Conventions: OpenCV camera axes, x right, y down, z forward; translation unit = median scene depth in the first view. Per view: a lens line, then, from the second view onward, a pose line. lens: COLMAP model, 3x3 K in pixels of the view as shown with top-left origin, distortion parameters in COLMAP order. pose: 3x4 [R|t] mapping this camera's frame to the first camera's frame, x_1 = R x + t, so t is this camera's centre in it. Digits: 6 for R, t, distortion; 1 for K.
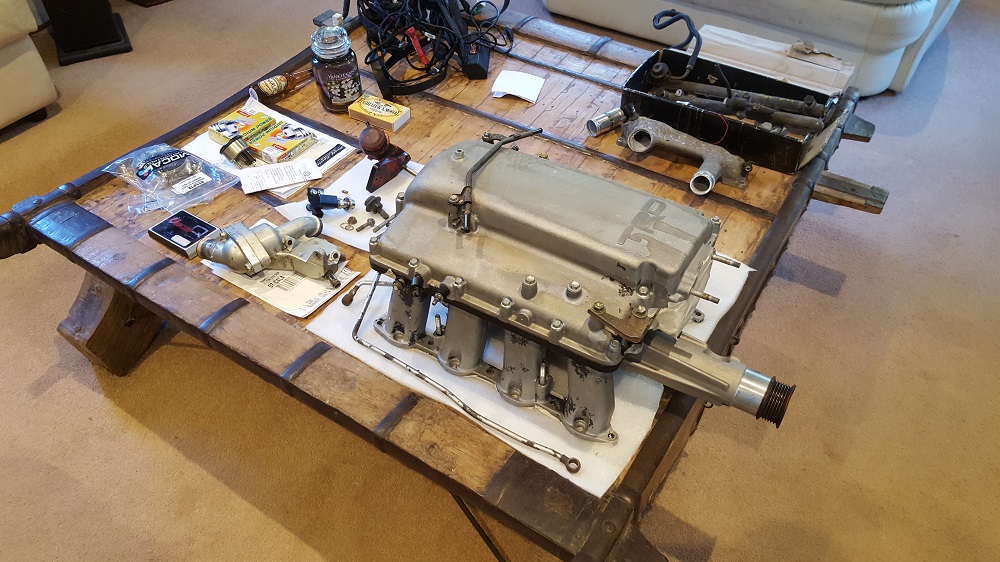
lens RADIAL K [[794.4, 0, 500.0], [0, 794.4, 281.0], [0, 0, 1]] dist [-0.011475, -0.009903]
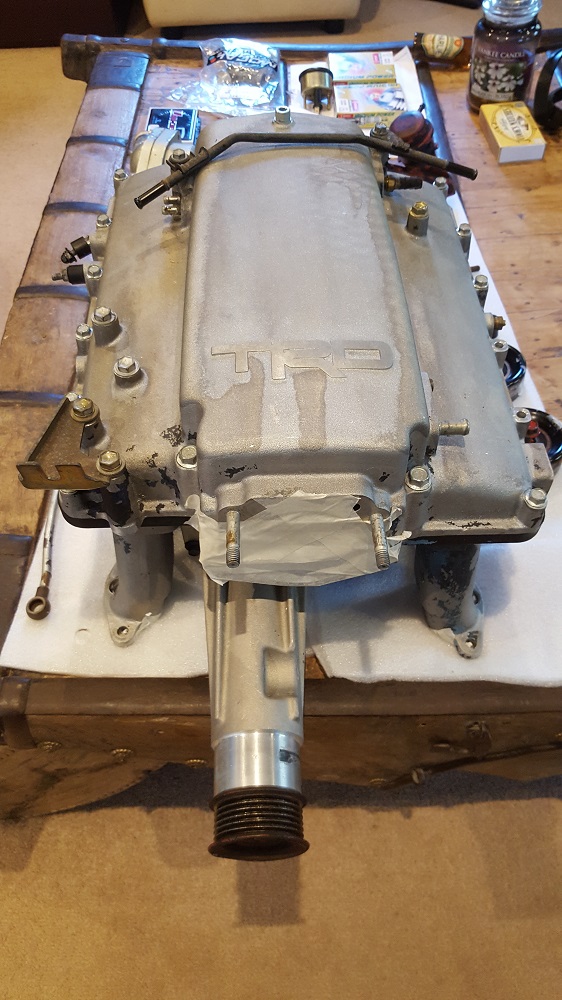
lens RADIAL K [[794.4, 0, 281.0], [0, 794.4, 500.0], [0, 0, 1]] dist [-0.011475, -0.009903]
pose [[0.539254, 0.646261, -0.539955, 0.326970], [-0.553003, 0.755302, 0.351721, -0.110499], [0.635133, 0.108930, 0.764684, 0.420169]]
